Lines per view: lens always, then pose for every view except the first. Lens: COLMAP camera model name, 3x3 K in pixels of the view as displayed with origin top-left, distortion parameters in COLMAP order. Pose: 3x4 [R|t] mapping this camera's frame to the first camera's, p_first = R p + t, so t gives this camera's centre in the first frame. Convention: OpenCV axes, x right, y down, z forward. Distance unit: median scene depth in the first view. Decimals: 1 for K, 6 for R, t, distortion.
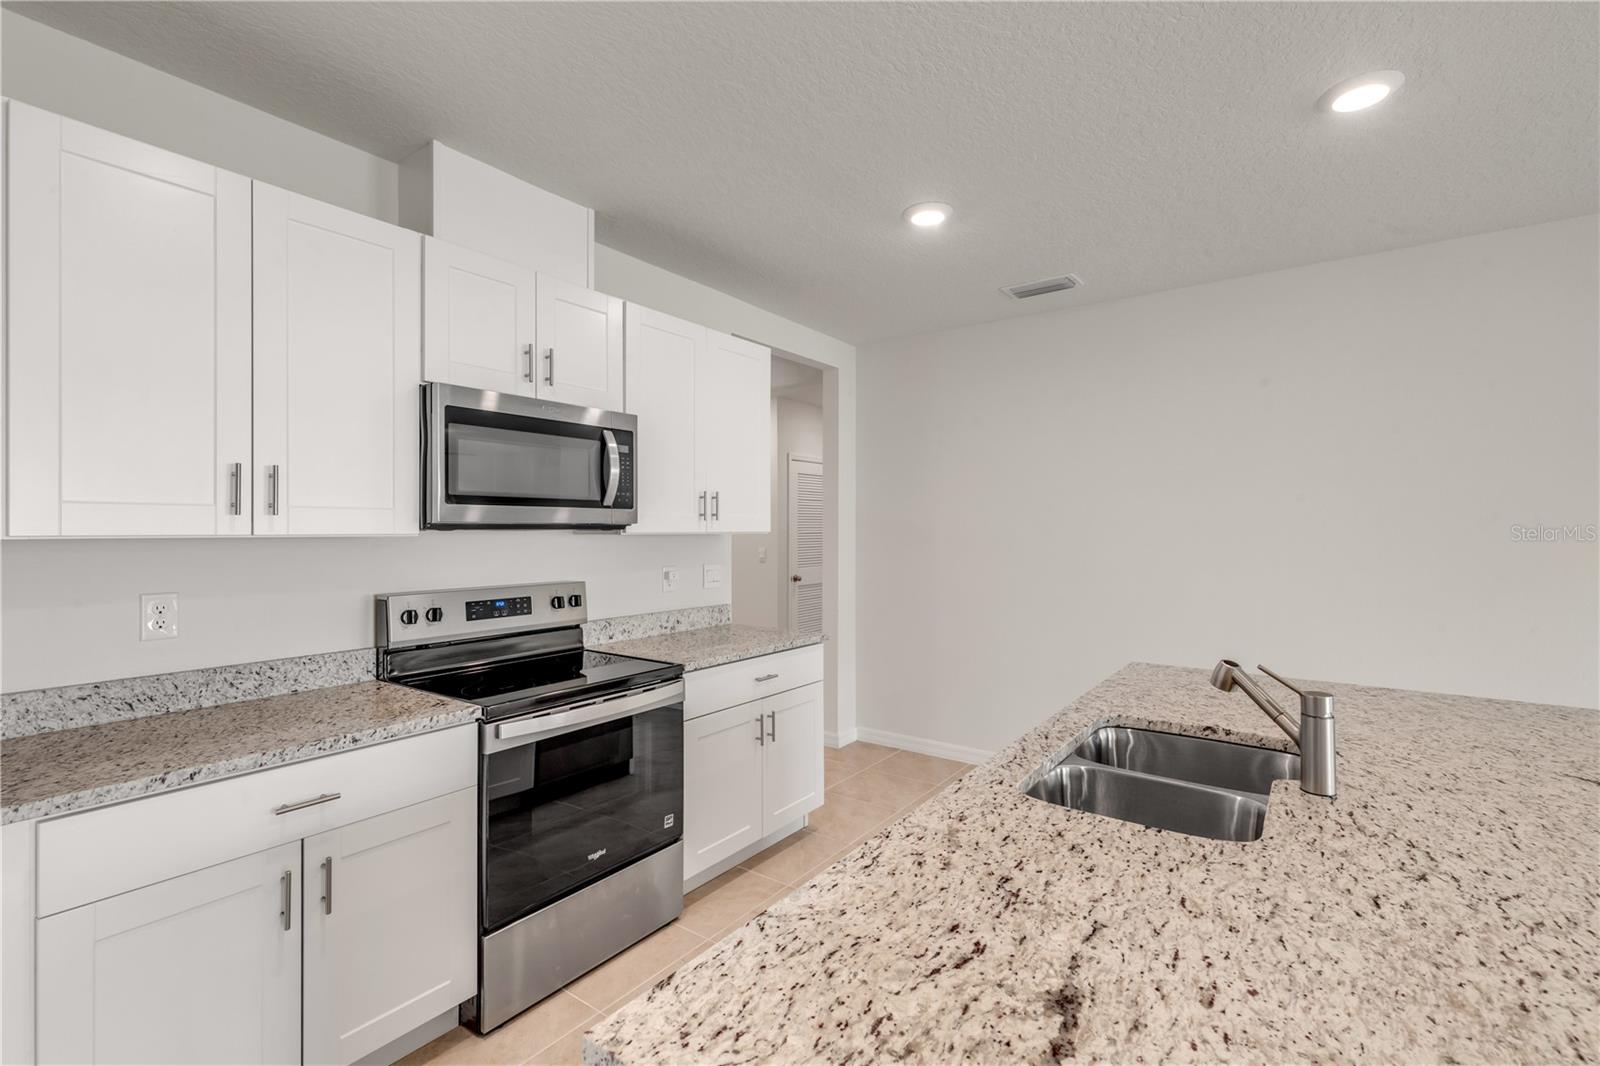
lens RADIAL K [[715.2, 0, 799.0], [0, 715.2, 530.8], [0, 0, 1]] dist [0.002583, 0.000606]
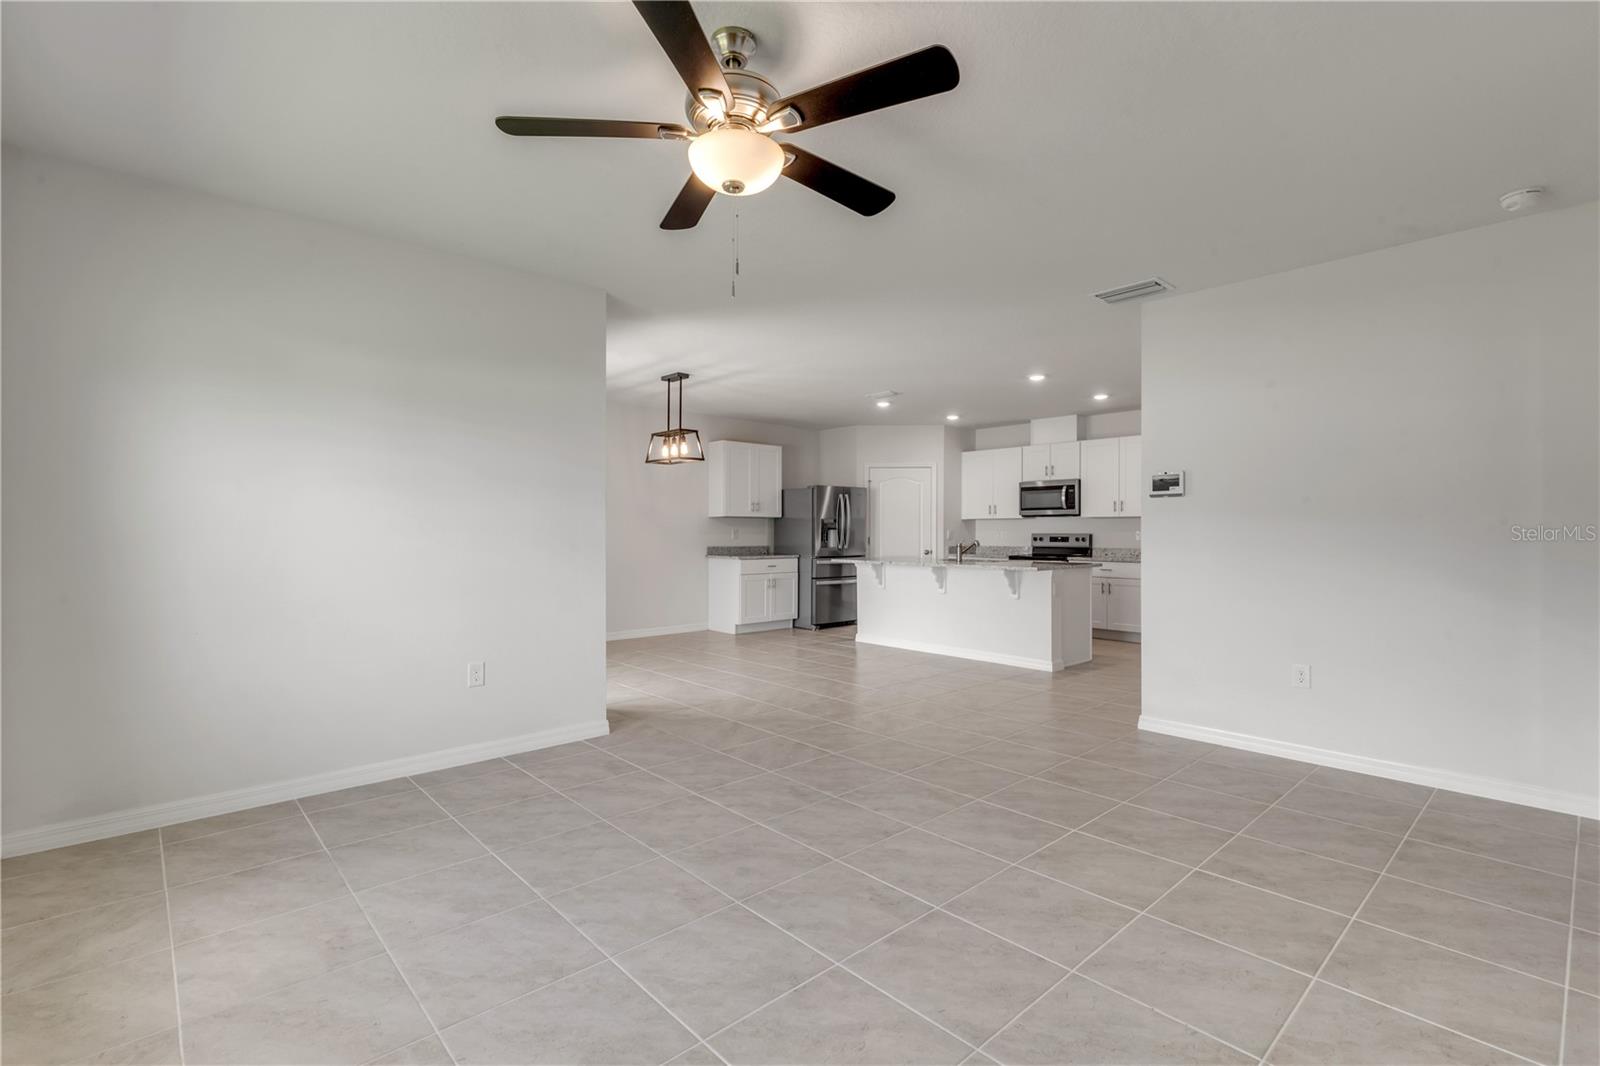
lens RADIAL K [[720.6, 0, 800.4], [0, 720.6, 529.0], [0, 0, 1]] dist [0.005817, -0.000300]
pose [[-0.199538, -0.005730, -0.979873, 4.191354], [-0.003292, 0.999981, -0.005177, 0.103093], [0.979885, 0.002193, -0.199553, 0.607362]]
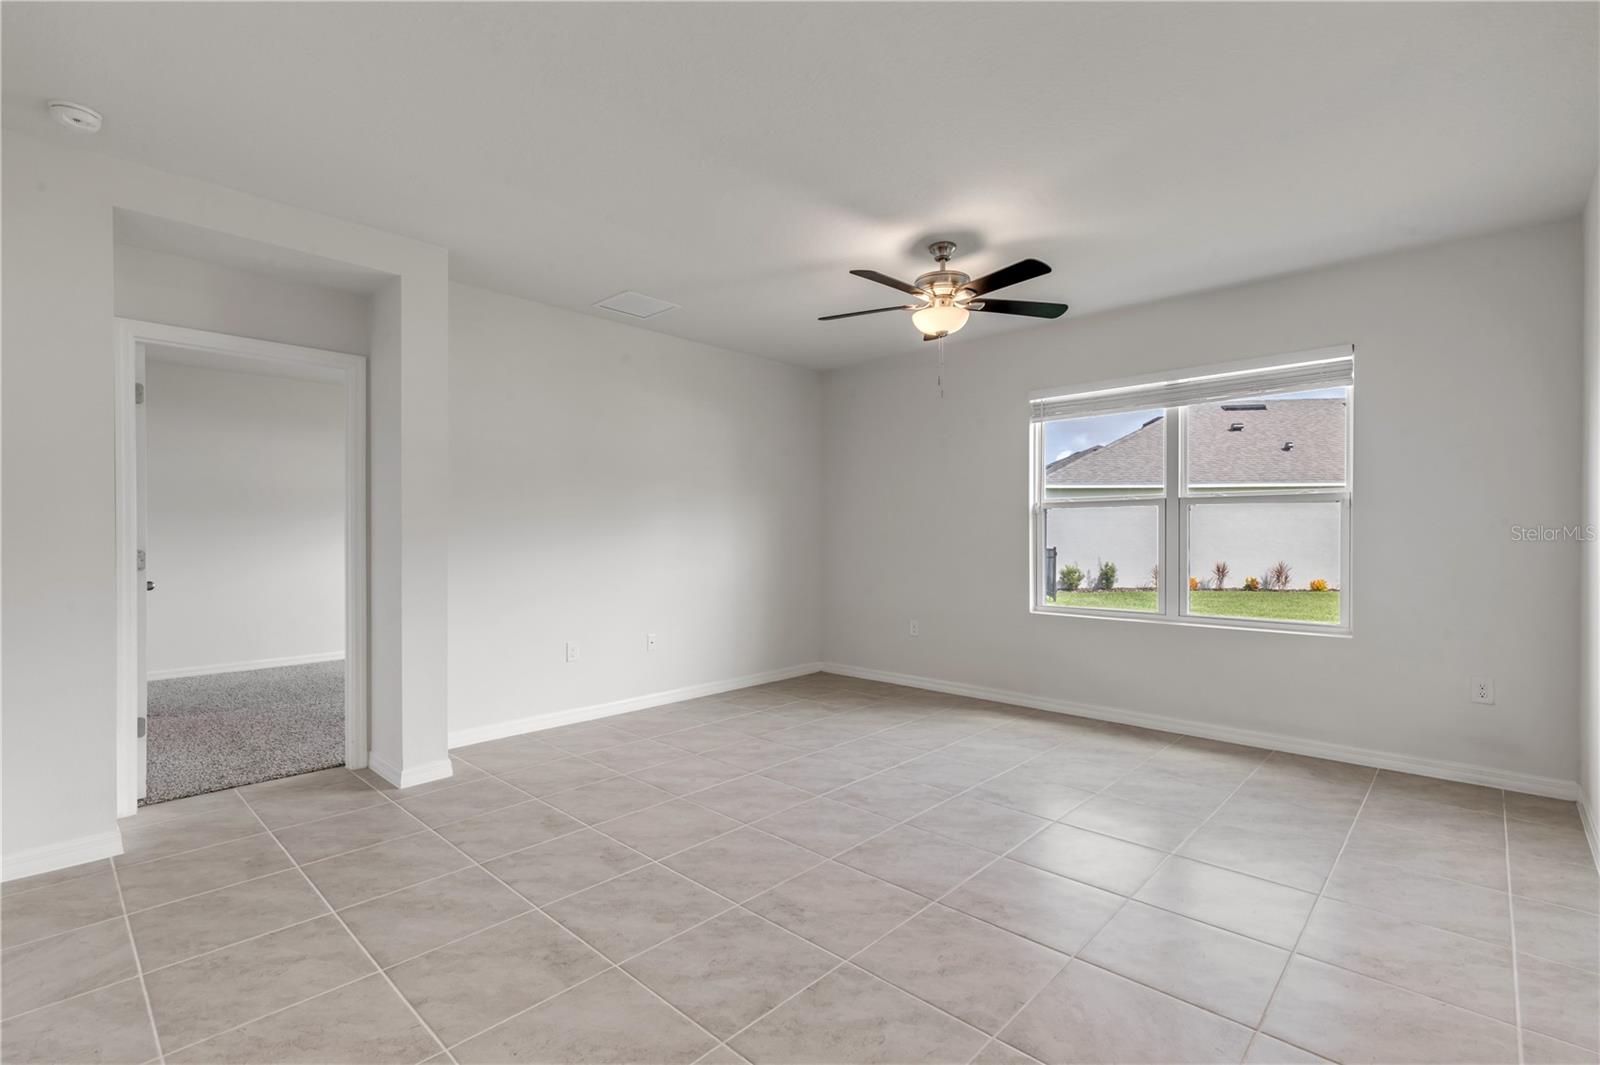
lens RADIAL K [[728.9, 0, 803.3], [0, 728.9, 538.3], [0, 0, 1]] dist [0.006894, -0.000125]
pose [[0.121779, -0.006956, 0.992533, 1.380118], [0.002208, 0.999975, 0.006737, 0.100929], [-0.992555, 0.001371, 0.121791, 0.428065]]
